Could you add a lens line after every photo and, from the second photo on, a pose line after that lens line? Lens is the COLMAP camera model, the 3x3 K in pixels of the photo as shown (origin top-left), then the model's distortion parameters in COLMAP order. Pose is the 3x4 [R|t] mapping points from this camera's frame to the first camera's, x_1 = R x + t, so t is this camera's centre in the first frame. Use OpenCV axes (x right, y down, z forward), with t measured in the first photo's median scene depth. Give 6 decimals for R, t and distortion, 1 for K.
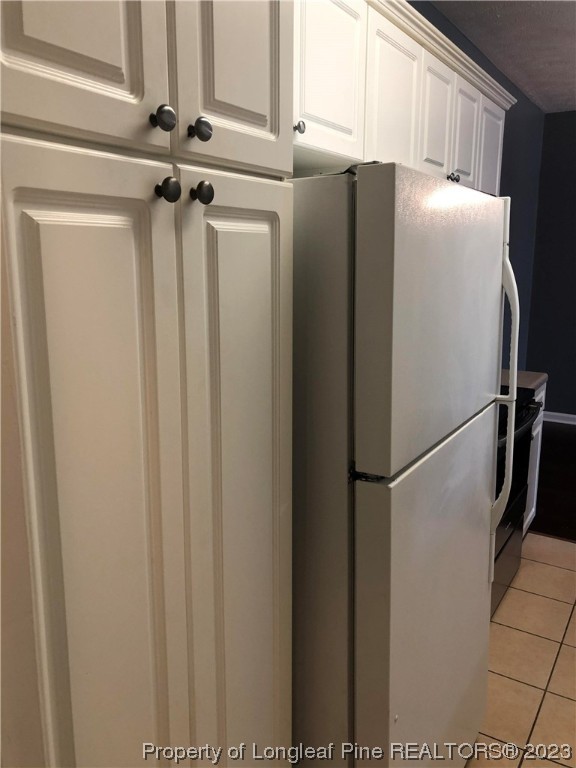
lens RADIAL K [[629.1, 0, 290.1], [0, 629.1, 383.6], [0, 0, 1]] dist [0.018862, 0.009177]
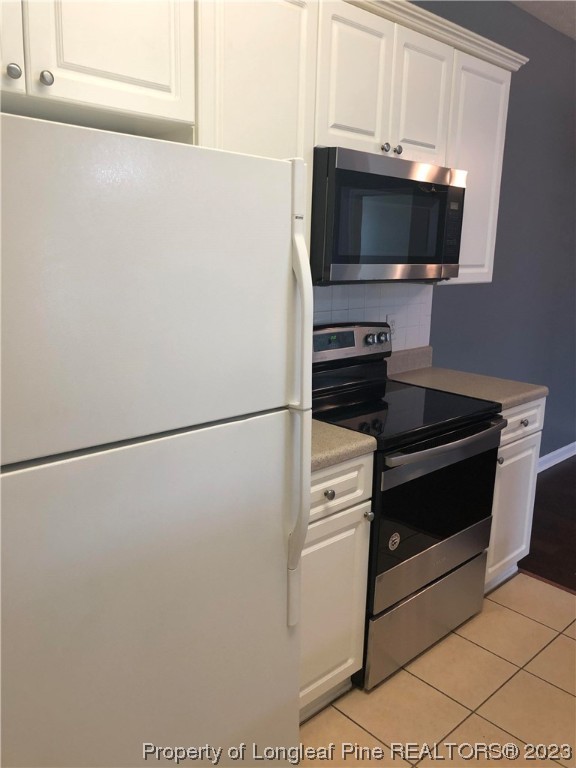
lens RADIAL K [[629.1, 0, 288.1], [0, 629.1, 384.8], [0, 0, 1]] dist [0.018862, 0.009177]
pose [[0.969774, 0.067327, -0.234533, 0.339887], [-0.065522, 0.997731, 0.015491, -0.010964], [0.235044, 0.000345, 0.971985, 0.133961]]
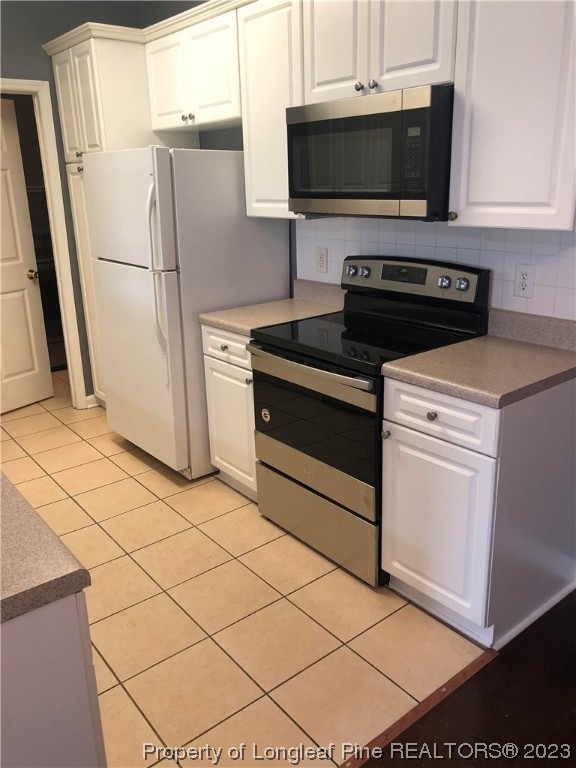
lens RADIAL K [[629.1, 0, 285.1], [0, 629.1, 379.1], [0, 0, 1]] dist [0.018862, 0.009177]
pose [[-0.326997, 0.291040, -0.899093, 1.195408], [-0.169971, 0.917768, 0.358903, -0.242128], [0.929615, 0.270179, -0.250639, 1.201767]]
